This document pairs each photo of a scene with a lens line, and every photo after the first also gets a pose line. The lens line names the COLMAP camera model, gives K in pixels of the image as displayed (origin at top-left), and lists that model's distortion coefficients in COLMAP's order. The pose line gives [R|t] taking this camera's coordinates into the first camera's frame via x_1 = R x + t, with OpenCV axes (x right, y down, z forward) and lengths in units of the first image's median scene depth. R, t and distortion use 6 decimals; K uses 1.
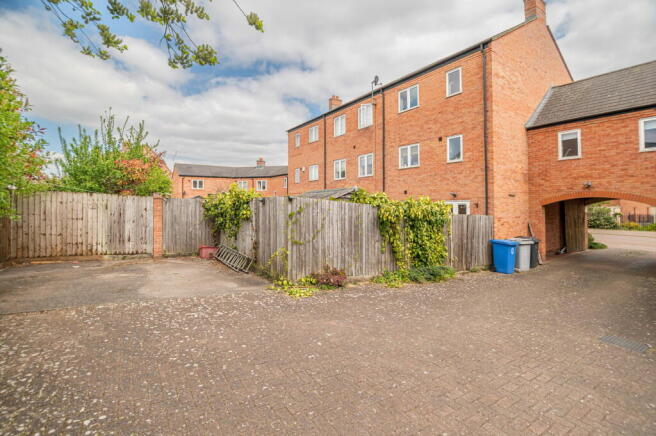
lens RADIAL K [[286.4, 0, 329.2], [0, 286.4, 218.3], [0, 0, 1]] dist [0.001959, 0.000143]
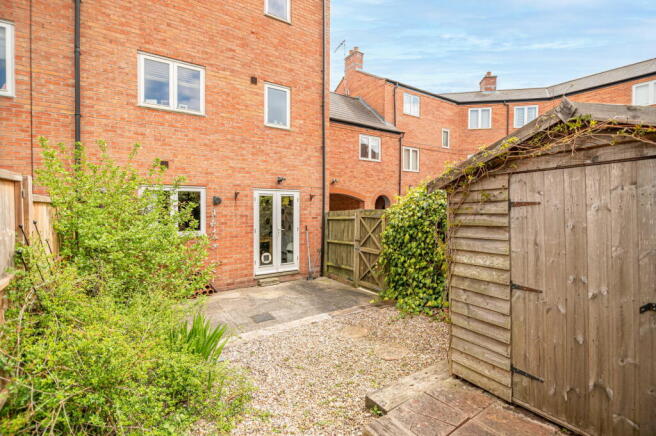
lens RADIAL K [[286.4, 0, 329.9], [0, 286.4, 216.1], [0, 0, 1]] dist [0.001959, 0.000143]
pose [[0.102934, -0.042528, 0.993779, -0.179695], [0.020559, 0.998963, 0.040620, -0.025168], [-0.994476, 0.016250, 0.103702, 0.797543]]
